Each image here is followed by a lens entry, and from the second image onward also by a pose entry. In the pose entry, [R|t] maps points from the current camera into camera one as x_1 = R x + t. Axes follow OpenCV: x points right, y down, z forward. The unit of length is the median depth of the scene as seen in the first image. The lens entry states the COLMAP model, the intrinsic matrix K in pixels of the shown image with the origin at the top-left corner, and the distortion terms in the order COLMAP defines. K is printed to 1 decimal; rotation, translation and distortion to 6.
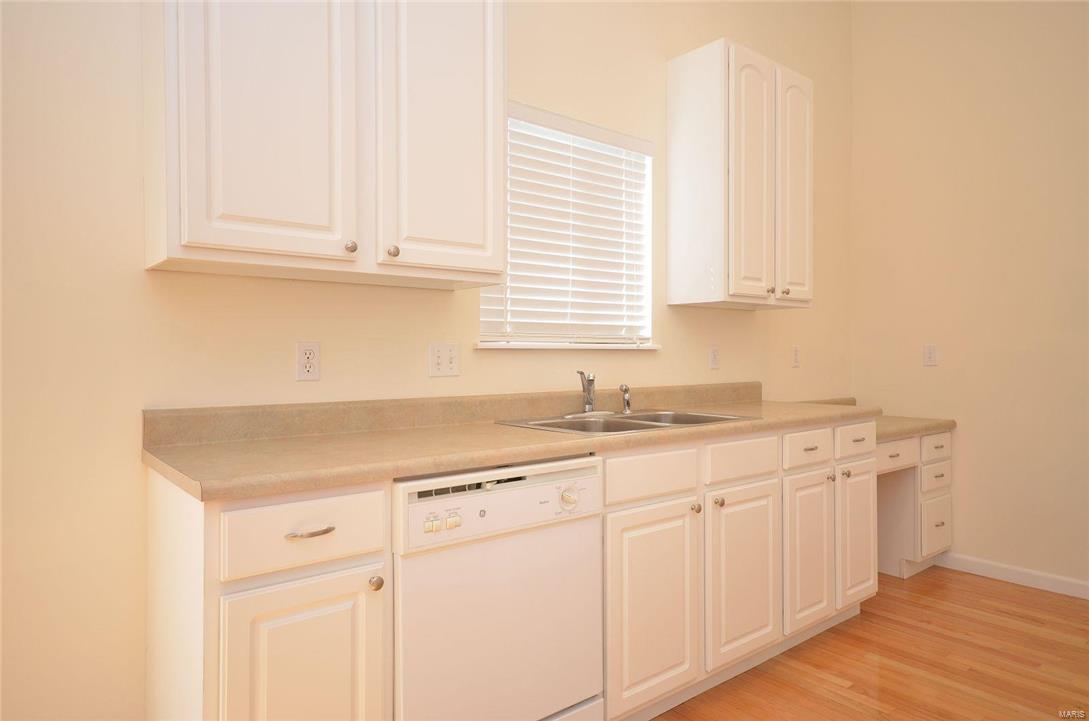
lens RADIAL K [[676.1, 0, 559.2], [0, 676.1, 357.1], [0, 0, 1]] dist [-0.000656, 0.027868]
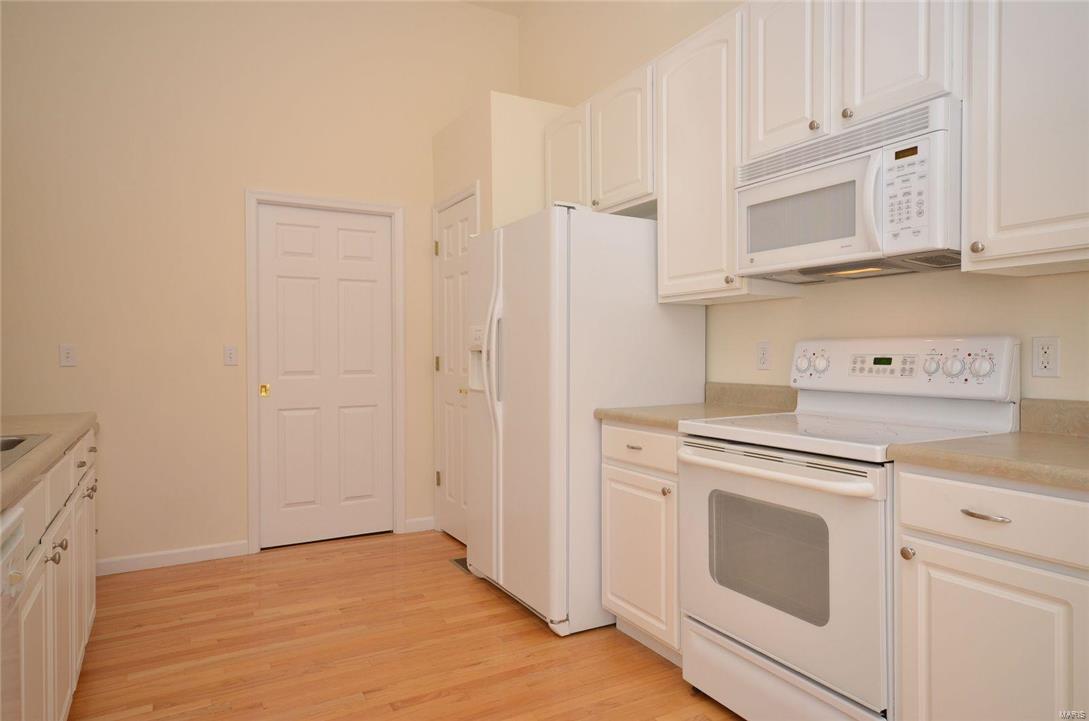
lens RADIAL K [[676.1, 0, 559.2], [0, 676.1, 357.1], [0, 0, 1]] dist [-0.000656, 0.027868]
pose [[0.169493, -0.005505, 0.985516, -0.342450], [0.006301, 0.999970, 0.004502, 0.000359], [-0.985511, 0.005447, 0.169523, 0.244492]]
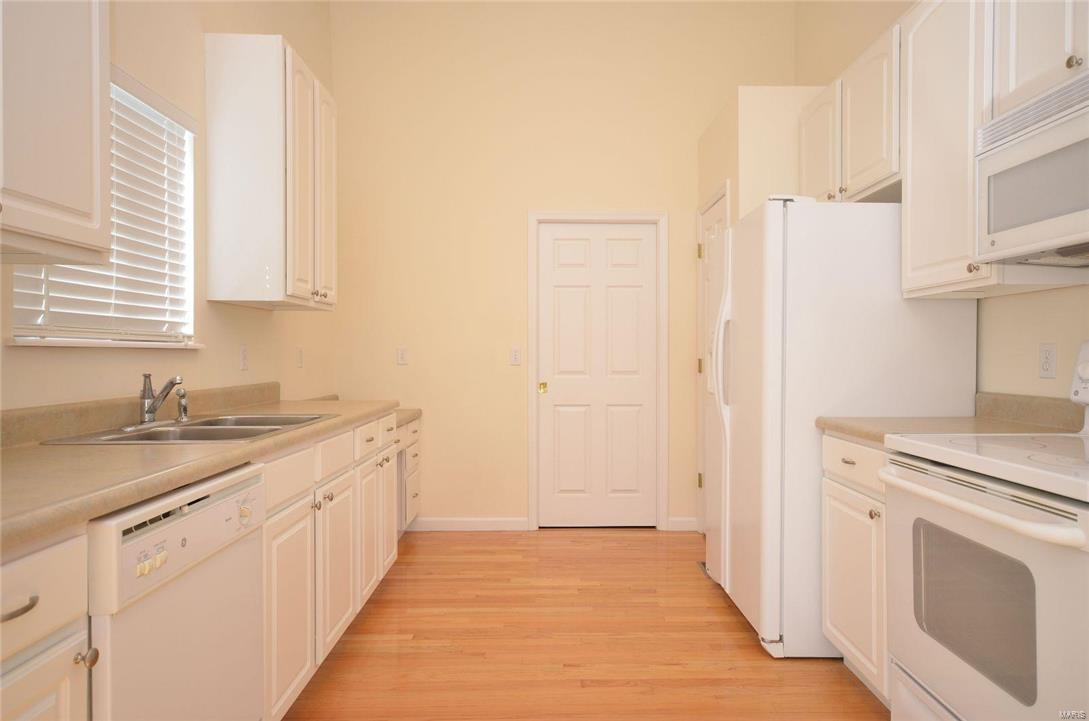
lens RADIAL K [[676.1, 0, 559.2], [0, 676.1, 357.1], [0, 0, 1]] dist [-0.000656, 0.027868]
pose [[0.622905, -0.000421, 0.782297, -0.280996], [0.001089, 0.999999, -0.000329, 0.000528], [-0.782296, 0.001057, 0.622905, 0.062016]]
